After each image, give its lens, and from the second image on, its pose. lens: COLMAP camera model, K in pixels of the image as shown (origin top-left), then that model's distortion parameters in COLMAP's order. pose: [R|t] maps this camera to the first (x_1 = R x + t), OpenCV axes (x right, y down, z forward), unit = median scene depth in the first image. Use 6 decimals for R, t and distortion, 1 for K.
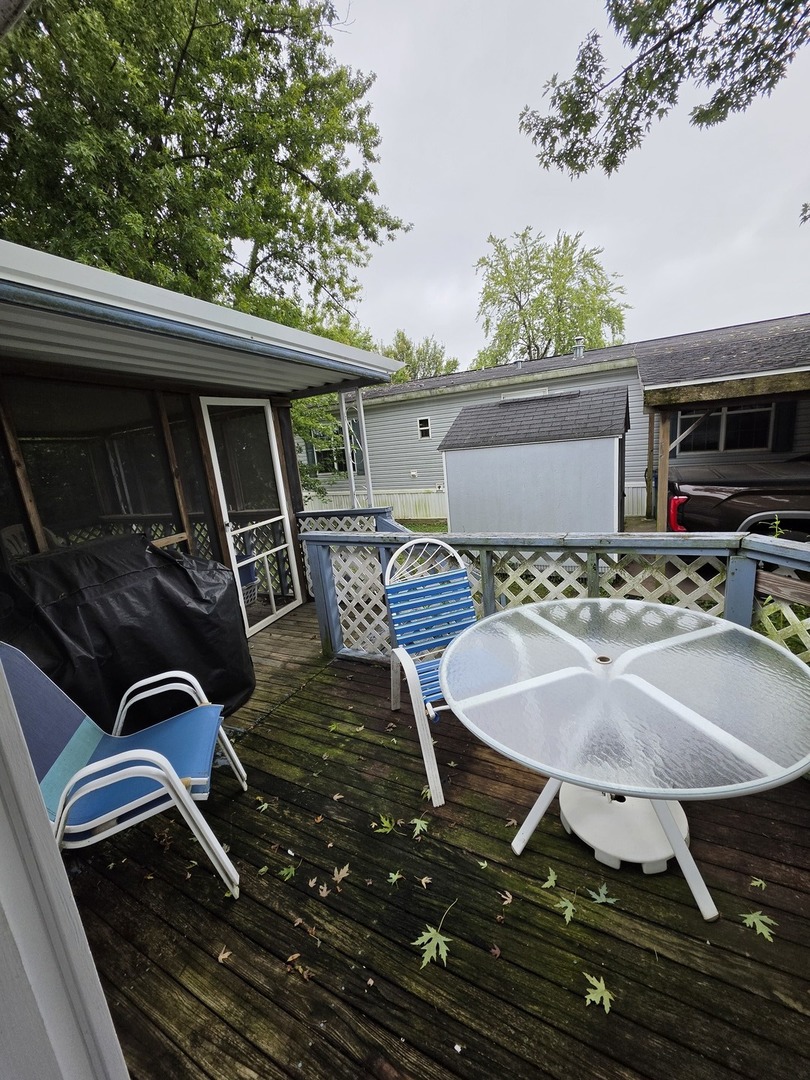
lens RADIAL K [[434.4, 0, 407.5], [0, 434.4, 540.0], [0, 0, 1]] dist [0.001535, -0.000706]
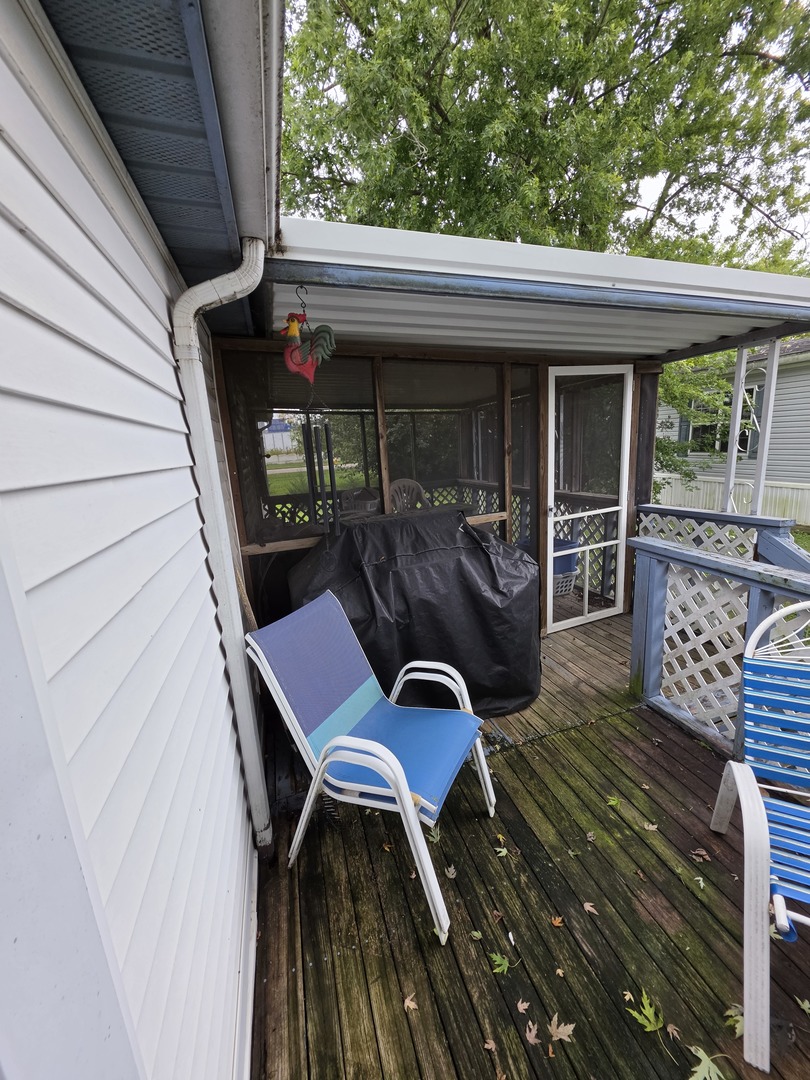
lens RADIAL K [[434.4, 0, 405.6], [0, 434.4, 537.3], [0, 0, 1]] dist [0.001535, -0.000706]
pose [[0.711241, 0.202565, -0.673130, -0.007276], [-0.160761, 0.979075, 0.124771, -0.045879], [0.684319, 0.019471, 0.728923, 0.139022]]
